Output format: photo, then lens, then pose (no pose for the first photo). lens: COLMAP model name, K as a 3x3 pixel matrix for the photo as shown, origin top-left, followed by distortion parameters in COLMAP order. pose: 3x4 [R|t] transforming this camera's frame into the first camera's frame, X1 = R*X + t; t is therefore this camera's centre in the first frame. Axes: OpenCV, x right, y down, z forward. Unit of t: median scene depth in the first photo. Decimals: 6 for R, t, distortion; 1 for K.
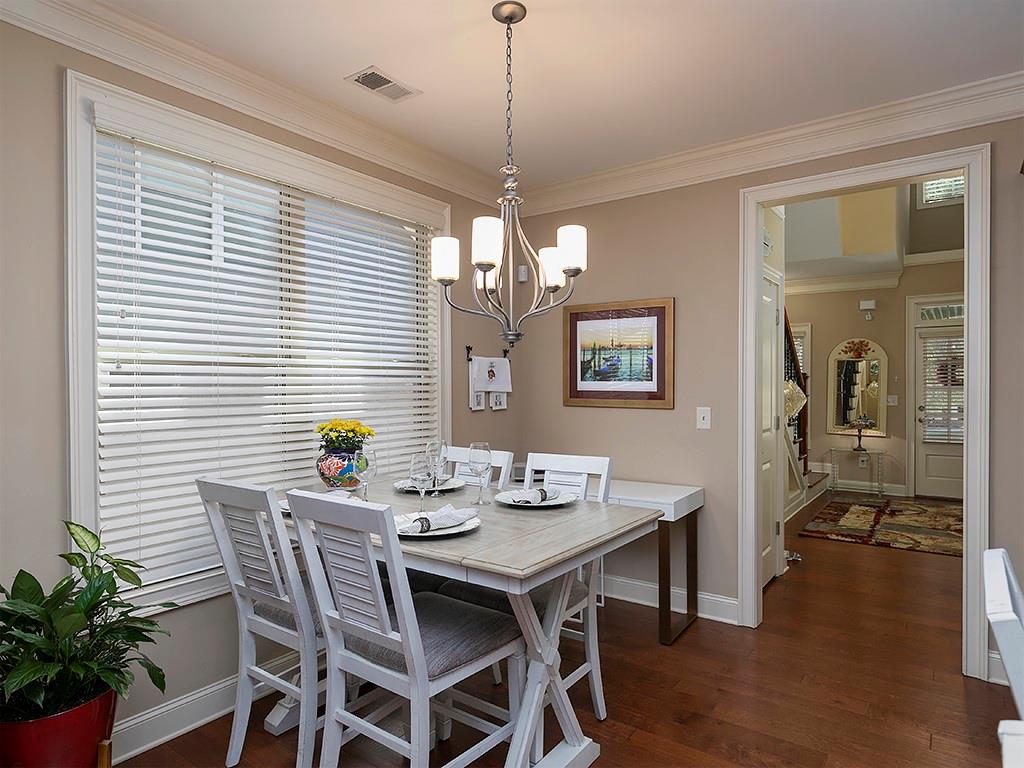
lens RADIAL K [[599.4, 0, 512.0], [0, 599.4, 384.0], [0, 0, 1]] dist [0.001095, 0.000617]
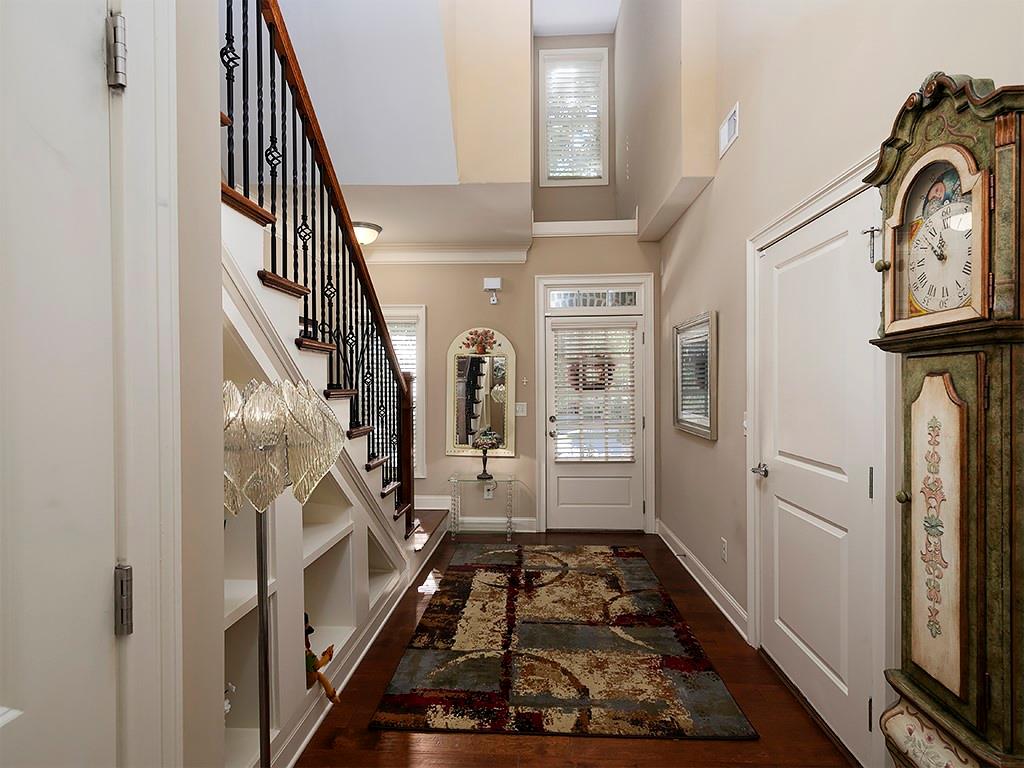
lens RADIAL K [[510.8, 0, 512.0], [0, 510.8, 384.0], [0, 0, 1]] dist [0.002141, 0.000009]
pose [[0.835897, -0.003714, 0.548873, 0.258299], [0.007519, 0.999961, -0.004684, -0.002032], [-0.548834, 0.008042, 0.835893, 0.447007]]
